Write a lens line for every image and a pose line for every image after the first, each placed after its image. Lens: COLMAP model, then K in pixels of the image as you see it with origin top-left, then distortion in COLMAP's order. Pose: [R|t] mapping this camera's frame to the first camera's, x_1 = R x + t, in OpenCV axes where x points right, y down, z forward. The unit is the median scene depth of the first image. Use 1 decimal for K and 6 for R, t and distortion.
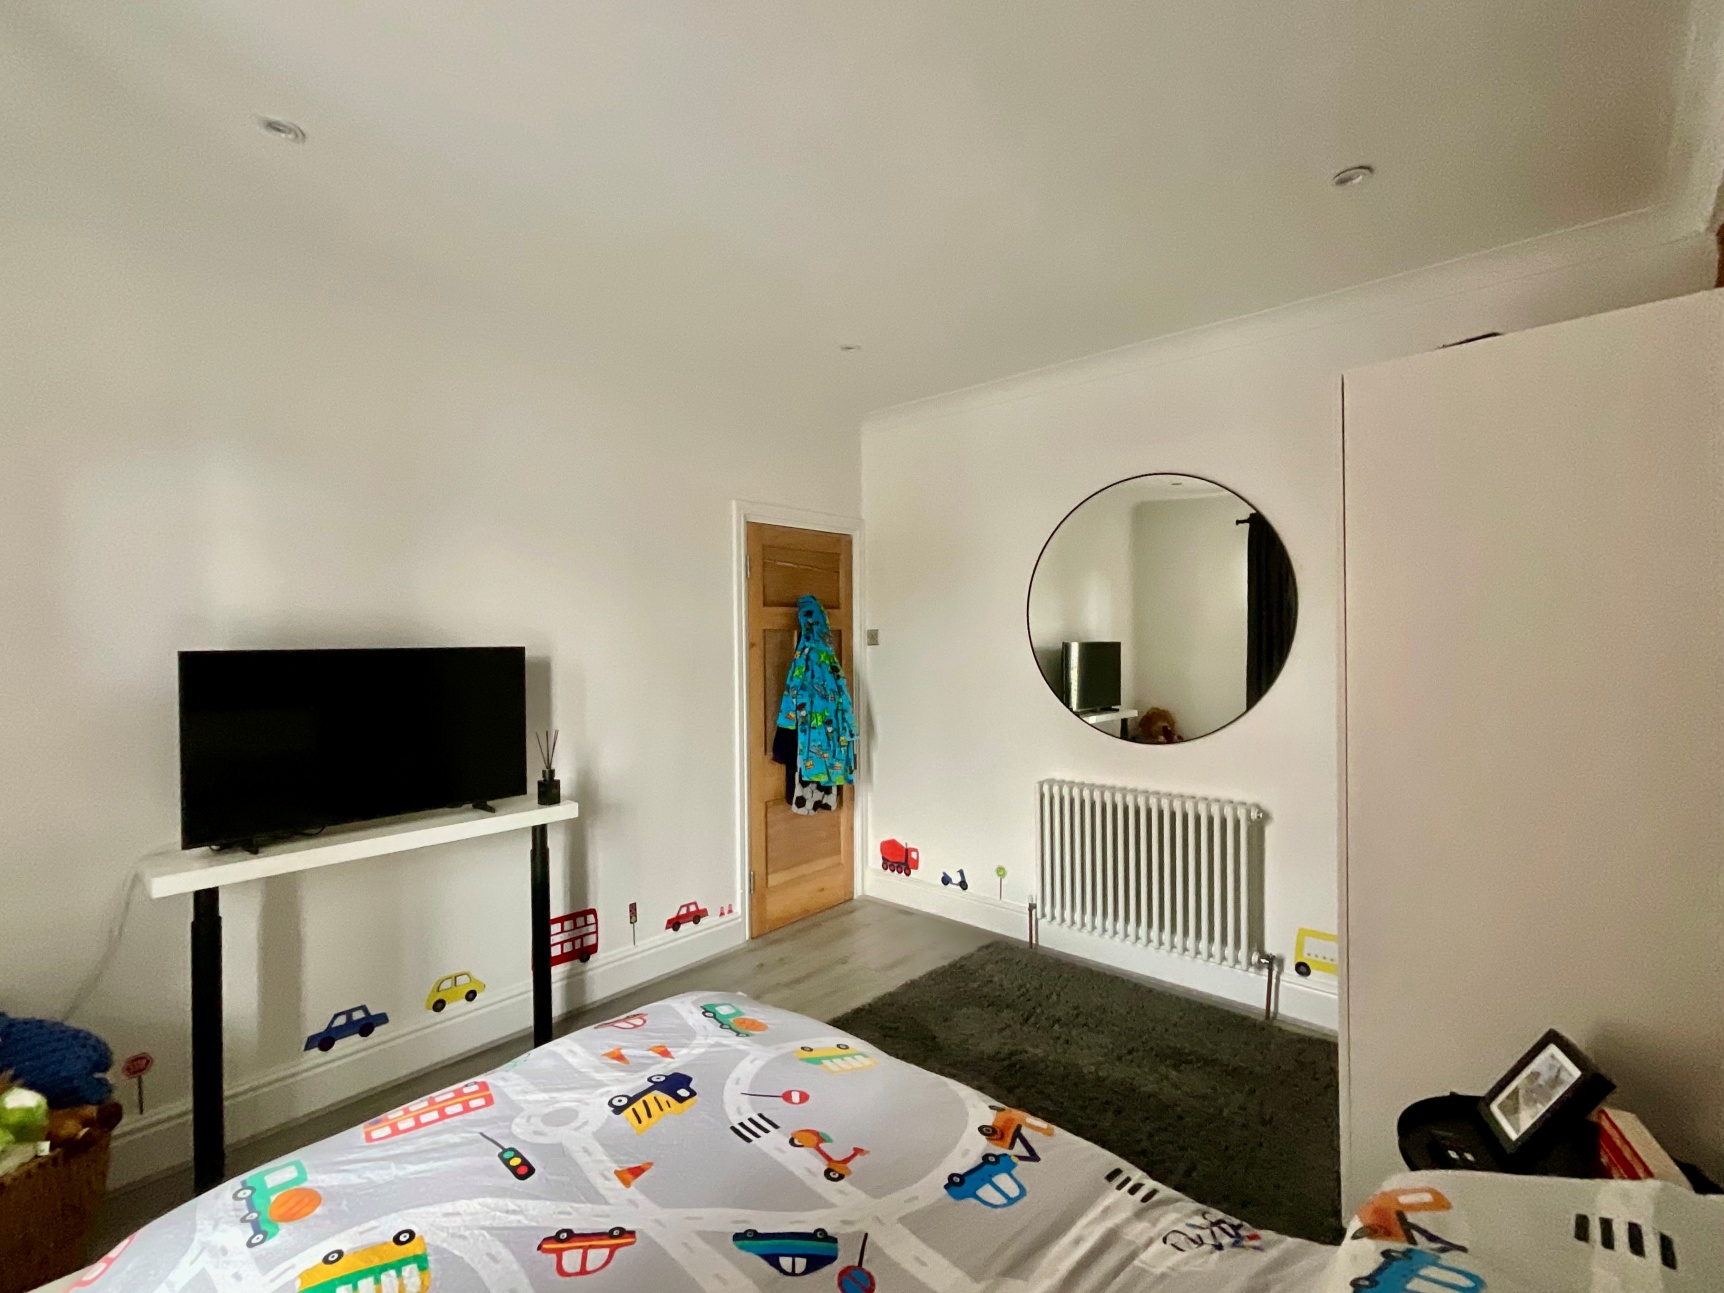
lens RADIAL K [[750.5, 0, 843.5], [0, 750.5, 647.8], [0, 0, 1]] dist [0.002369, 0.000448]
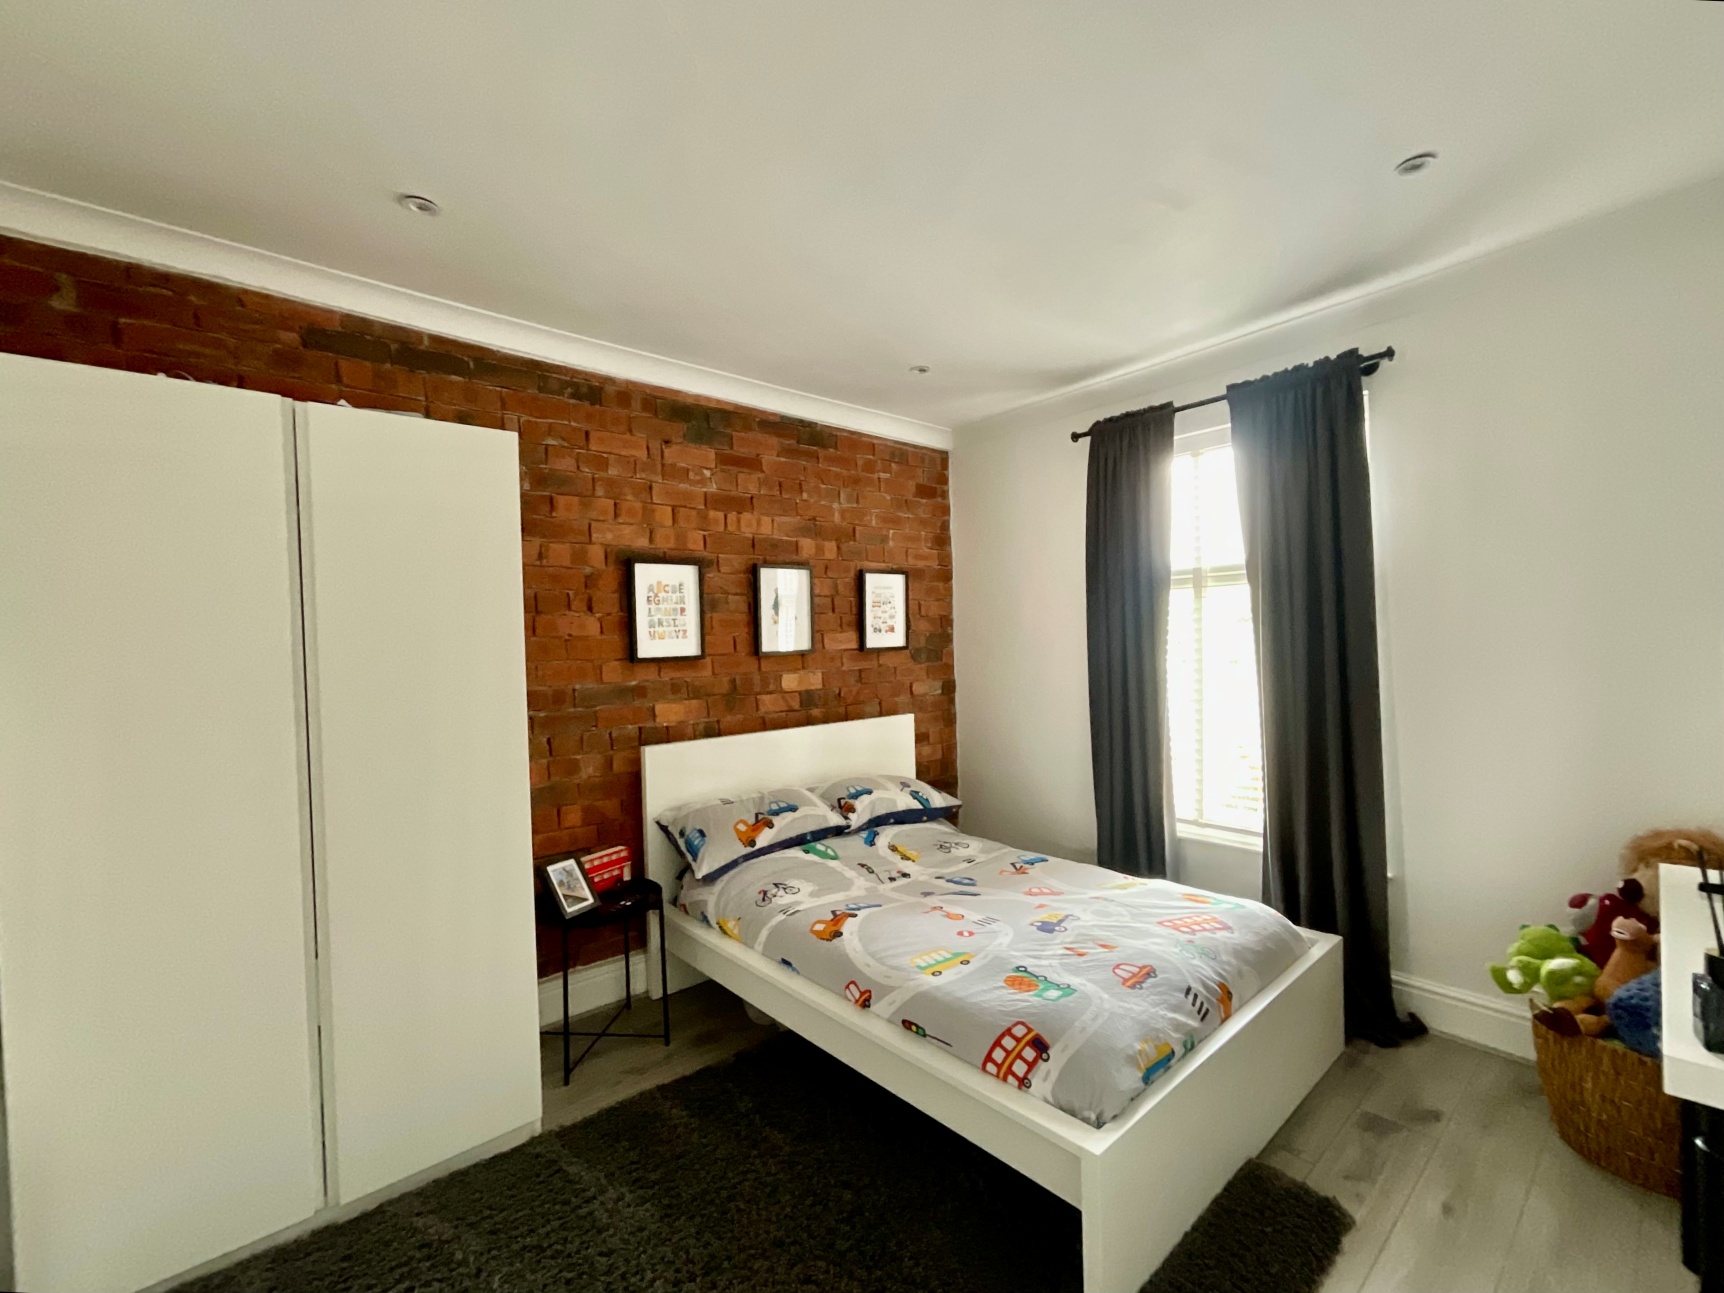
lens RADIAL K [[770.9, 0, 852.7], [0, 770.9, 648.2], [0, 0, 1]] dist [-0.001691, 0.000043]
pose [[-0.995676, 0.030739, 0.087658, 0.011333], [0.032815, 0.999212, 0.022342, -0.031868], [-0.086902, 0.025122, -0.995900, 2.795687]]
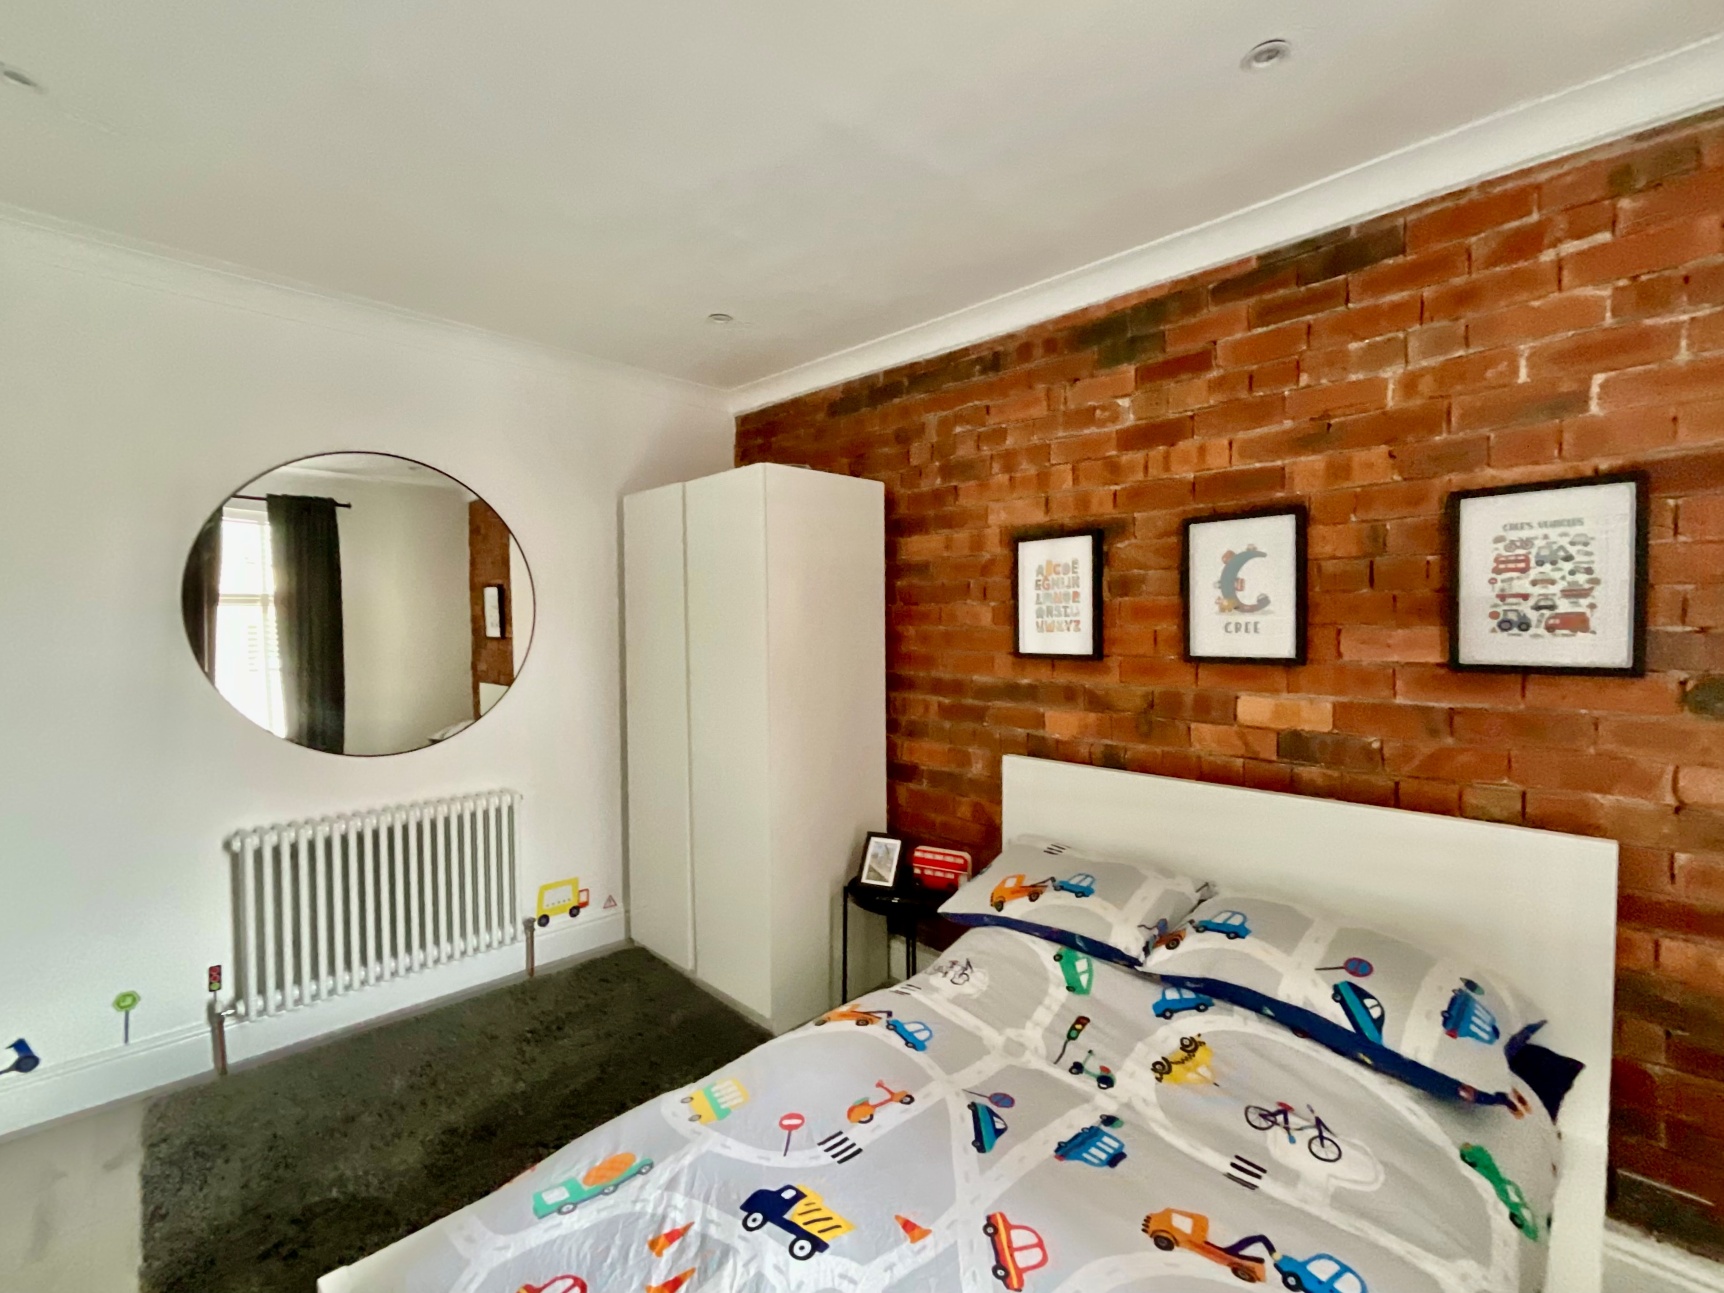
lens RADIAL K [[770.9, 0, 852.7], [0, 770.9, 648.2], [0, 0, 1]] dist [-0.001691, 0.000043]
pose [[0.050253, -0.023106, 0.998469, -1.118623], [0.009952, 0.999694, 0.022633, -0.033080], [-0.998687, 0.008799, 0.050467, 0.941031]]
